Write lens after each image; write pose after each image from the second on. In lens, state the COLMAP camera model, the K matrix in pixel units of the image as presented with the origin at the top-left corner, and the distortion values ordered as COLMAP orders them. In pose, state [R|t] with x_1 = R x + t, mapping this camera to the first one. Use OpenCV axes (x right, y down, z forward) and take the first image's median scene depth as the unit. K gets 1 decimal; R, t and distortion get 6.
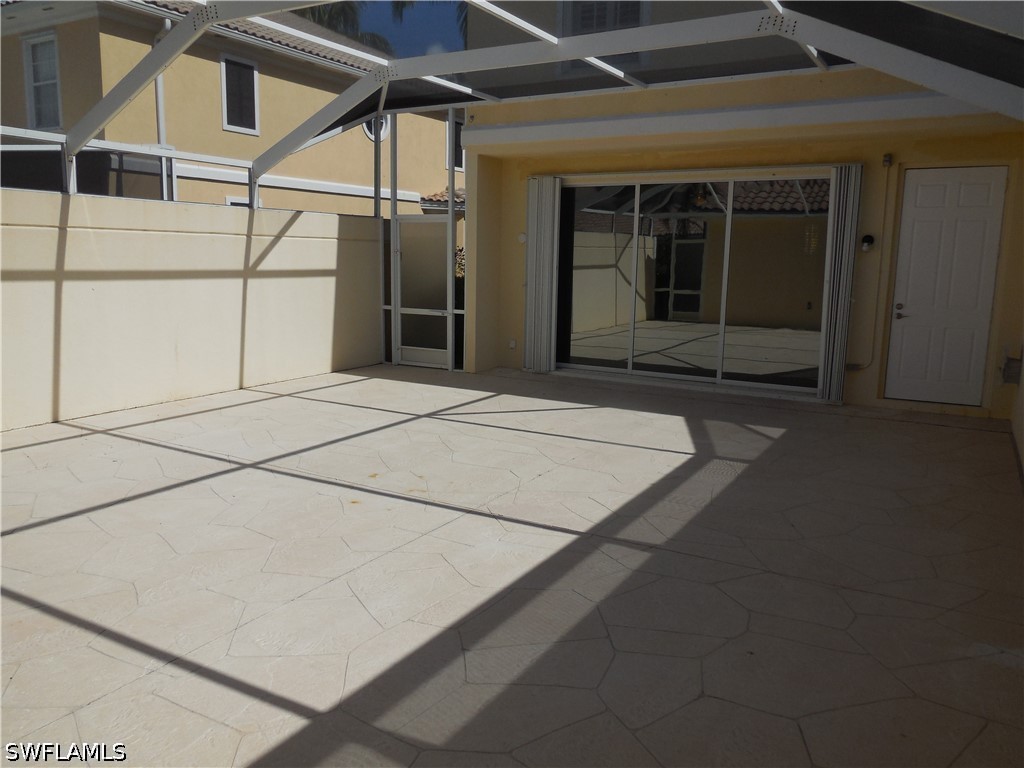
lens RADIAL K [[789.4, 0, 505.8], [0, 789.4, 385.4], [0, 0, 1]] dist [-0.000386, 0.012708]
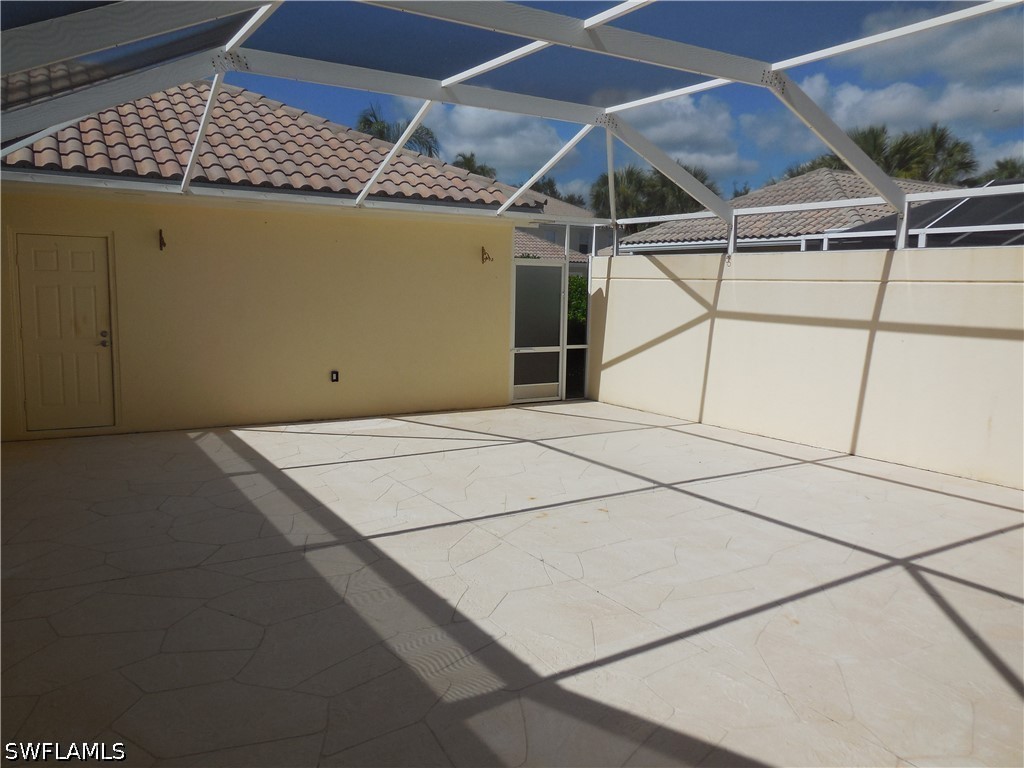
lens RADIAL K [[789.4, 0, 507.0], [0, 789.4, 379.6], [0, 0, 1]] dist [-0.000386, 0.012708]
pose [[-0.487605, 0.072965, -0.870010, 0.842672], [-0.170957, 0.969231, 0.177101, -0.229751], [0.856163, 0.235089, -0.460128, 1.439962]]
